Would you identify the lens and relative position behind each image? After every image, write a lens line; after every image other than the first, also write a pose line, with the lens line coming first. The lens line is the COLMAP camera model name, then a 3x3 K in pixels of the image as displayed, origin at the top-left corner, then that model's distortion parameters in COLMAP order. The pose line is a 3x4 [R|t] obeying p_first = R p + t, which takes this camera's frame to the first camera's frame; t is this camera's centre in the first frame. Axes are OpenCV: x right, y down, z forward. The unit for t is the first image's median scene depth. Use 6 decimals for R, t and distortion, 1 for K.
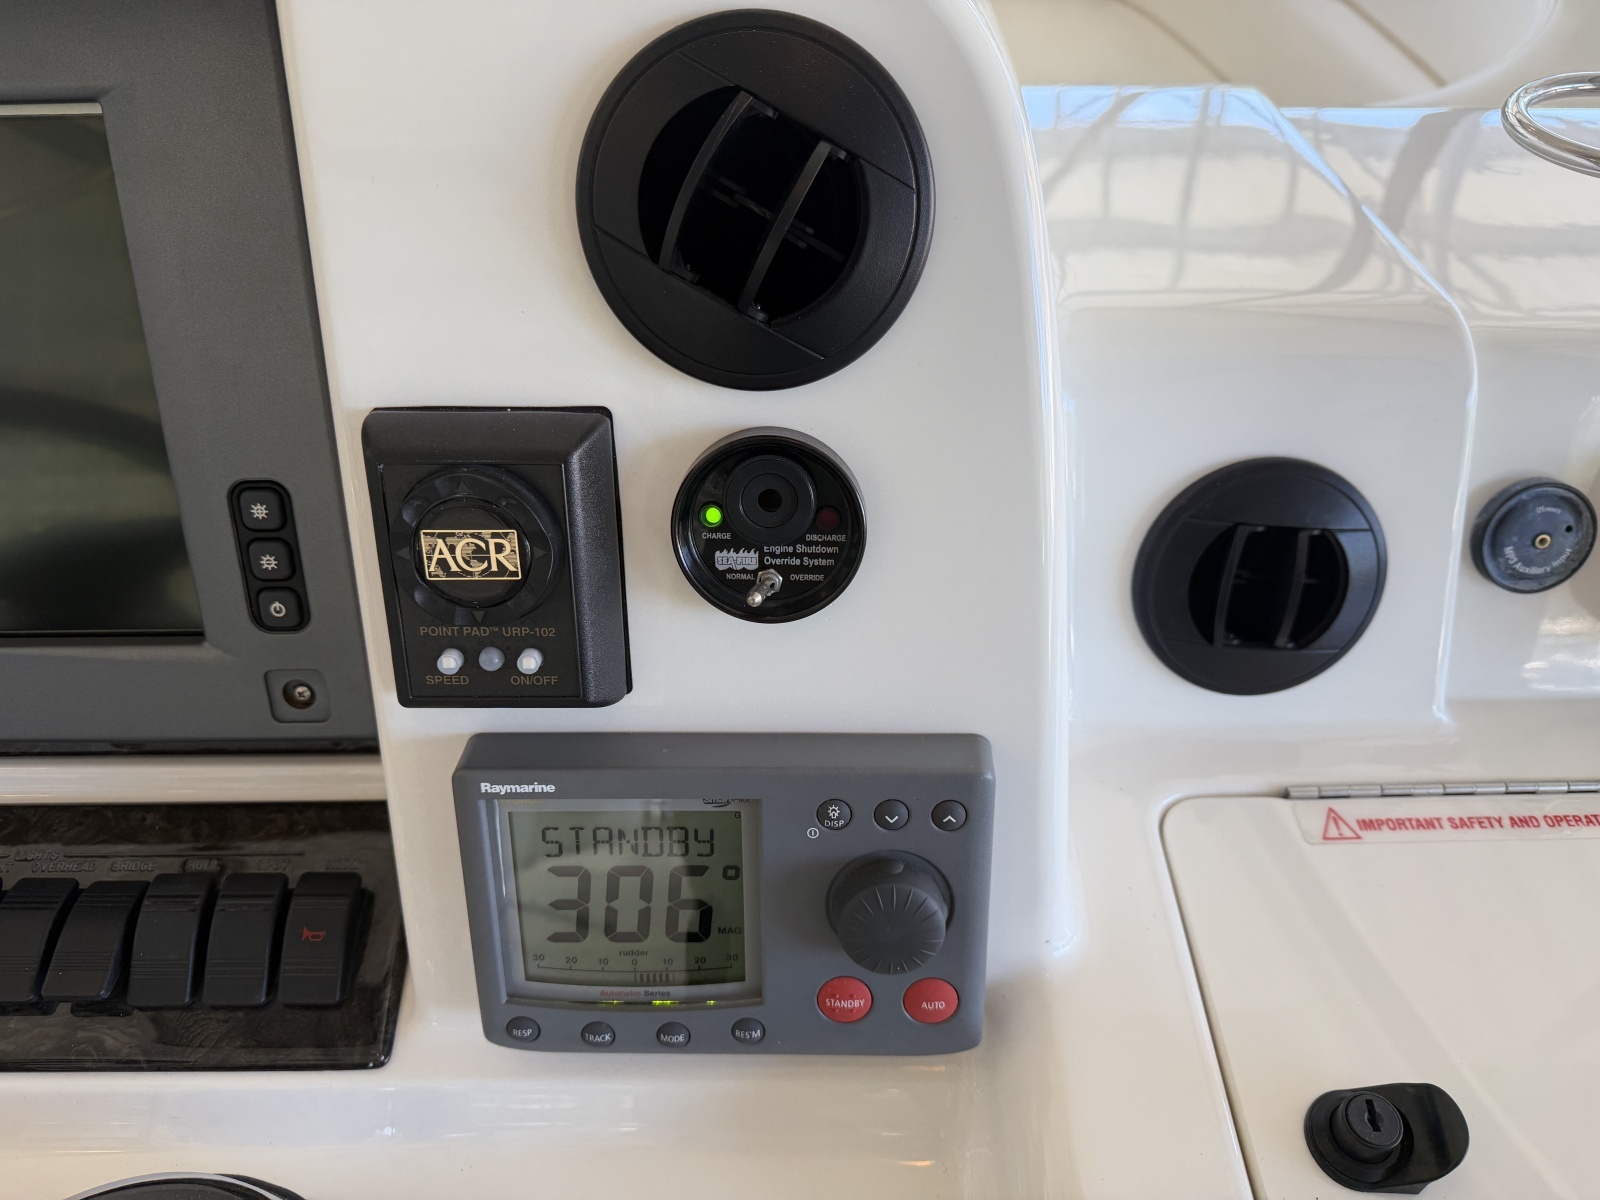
lens RADIAL K [[1063.8, 0, 800.0], [0, 1063.8, 600.0], [0, 0, 1]] dist [-0.005286, -0.022259]
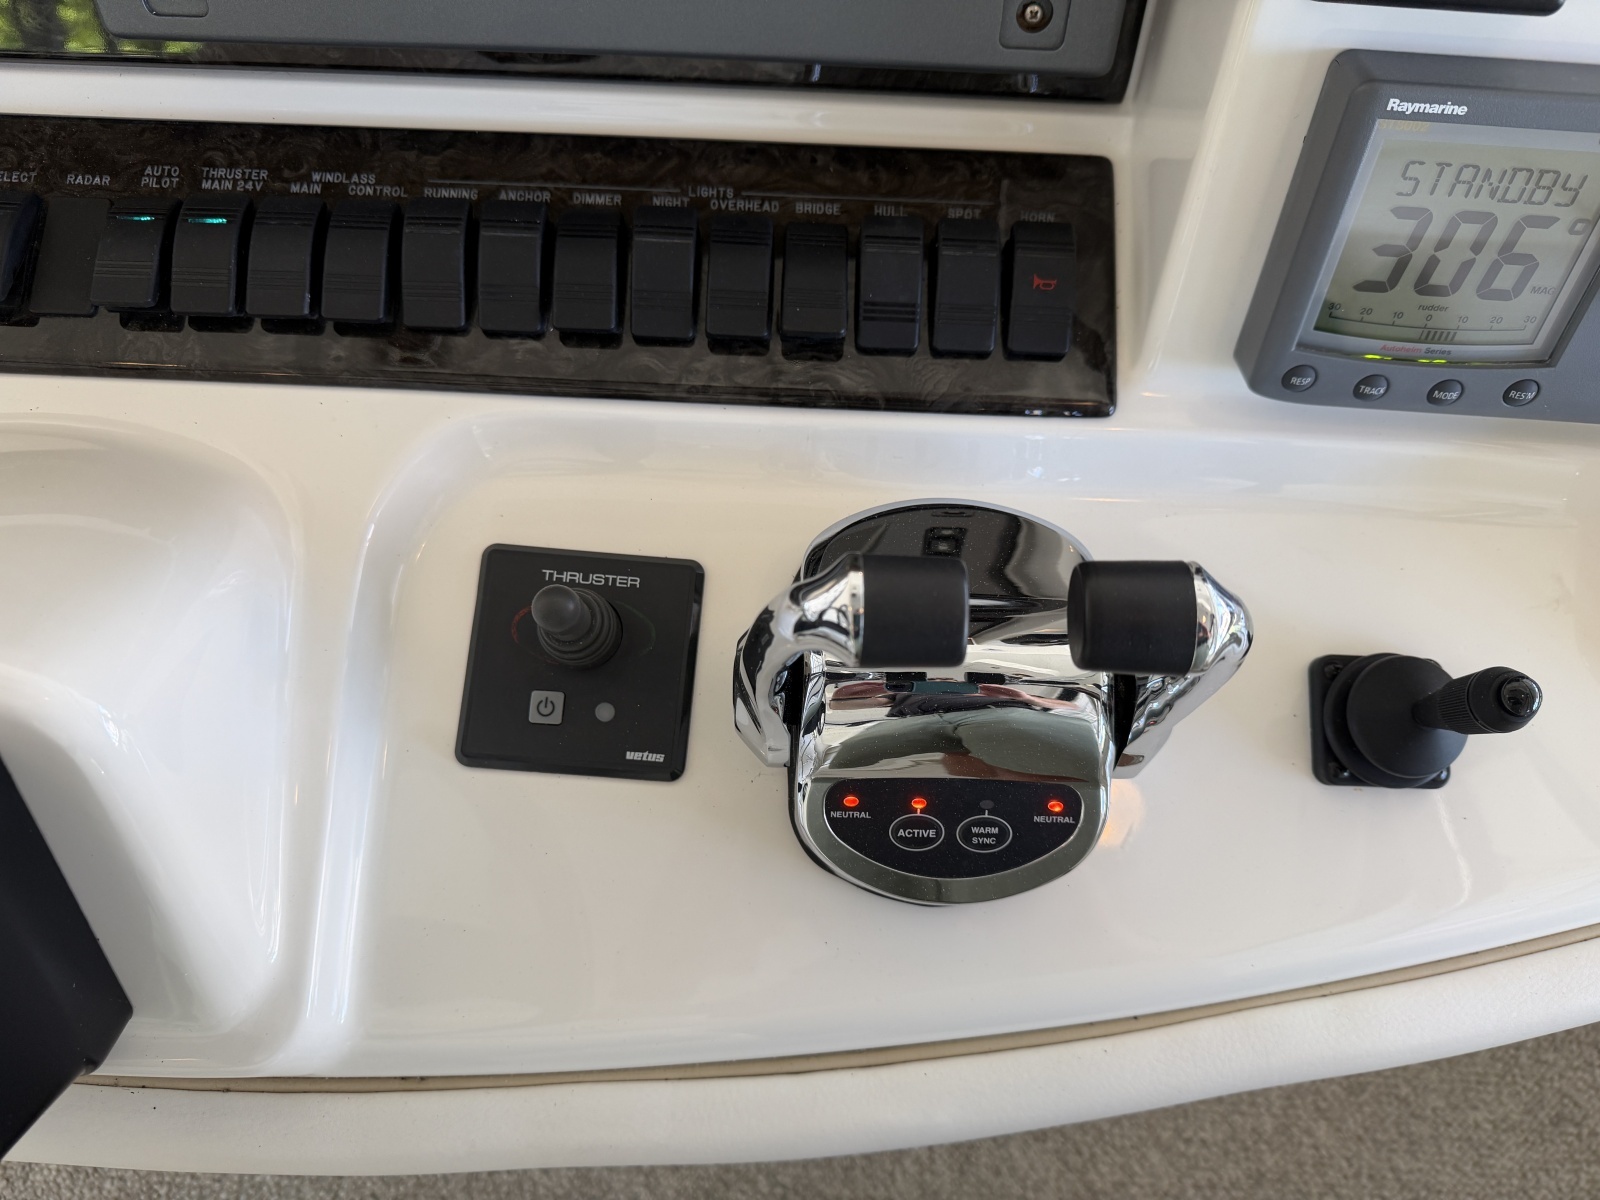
lens RADIAL K [[1067.8, 0, 800.0], [0, 1067.8, 600.0], [0, 0, 1]] dist [-0.002959, -0.045473]
pose [[0.998765, 0.049429, 0.005095, -0.733513], [-0.046738, 0.899659, 0.434085, 0.177414], [0.016873, -0.433787, 0.900857, -0.011141]]
